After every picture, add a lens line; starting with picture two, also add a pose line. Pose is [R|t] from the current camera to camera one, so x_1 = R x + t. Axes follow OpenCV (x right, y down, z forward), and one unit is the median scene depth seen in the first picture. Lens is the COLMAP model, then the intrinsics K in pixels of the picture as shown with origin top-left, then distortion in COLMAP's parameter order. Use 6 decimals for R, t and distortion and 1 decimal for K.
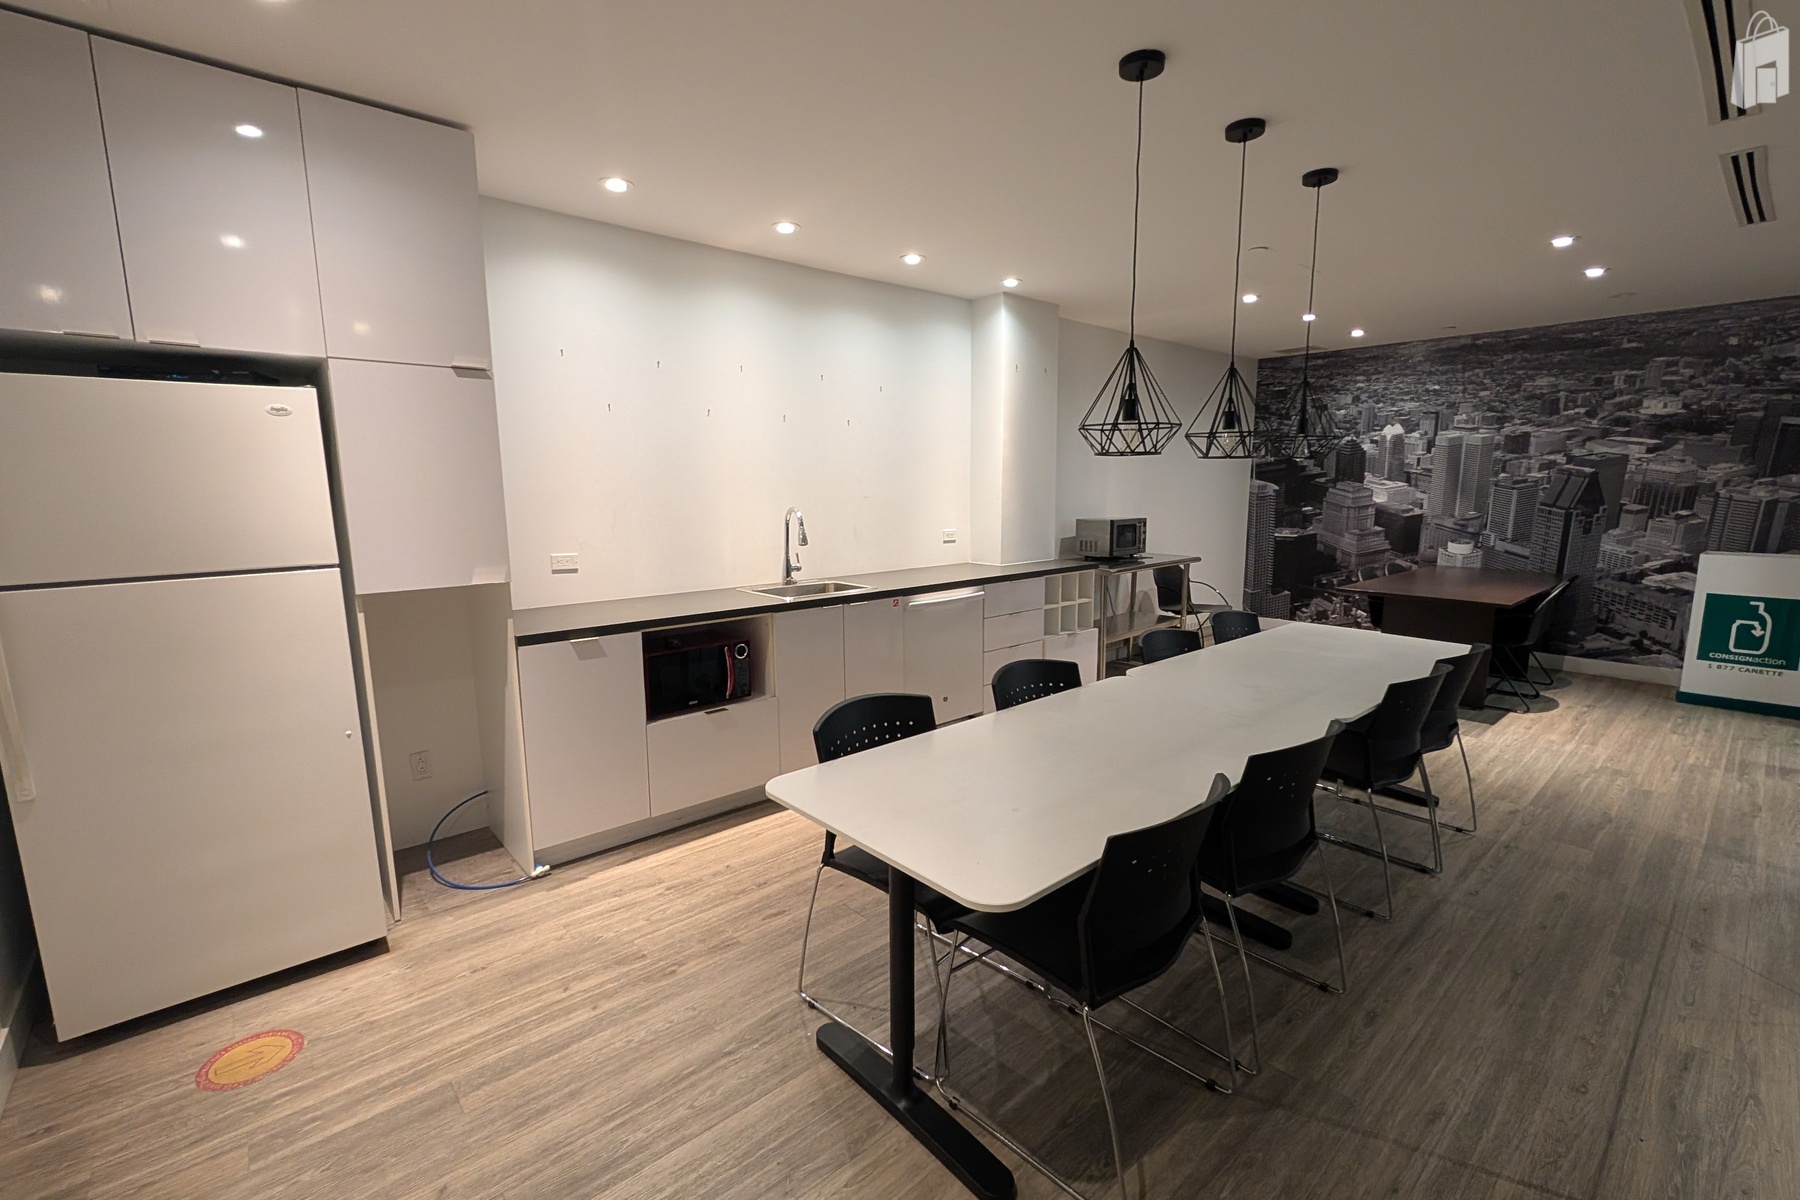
lens RADIAL K [[777.2, 0, 902.2], [0, 777.2, 609.6], [0, 0, 1]] dist [-0.001703, 0.000644]
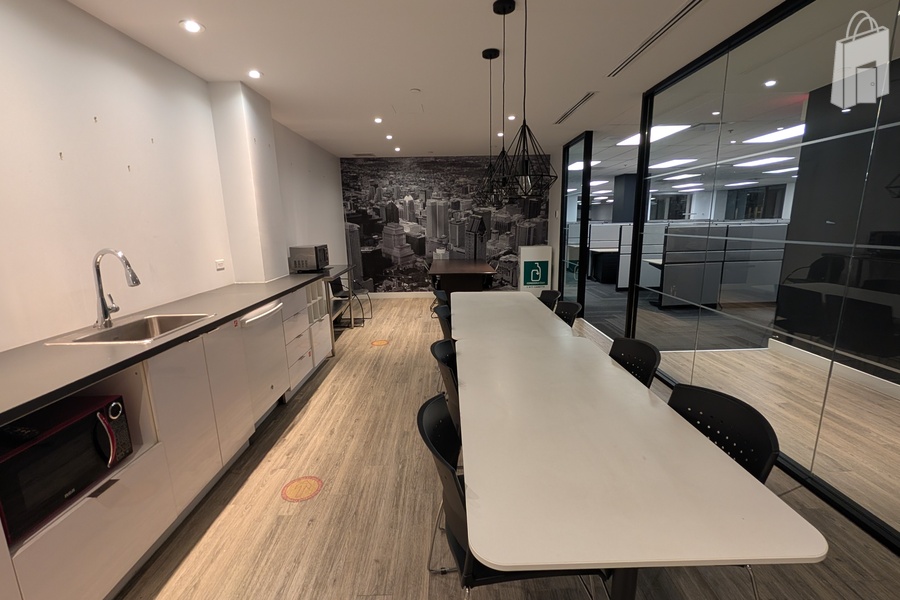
lens RADIAL K [[388.6, 0, 451.1], [0, 388.6, 304.8], [0, 0, 1]] dist [-0.001703, 0.000644]
pose [[0.650753, -0.164037, 0.741358, -0.146073], [0.136915, 0.985731, 0.097926, -0.031391], [-0.746843, 0.037777, 0.663926, 0.222051]]
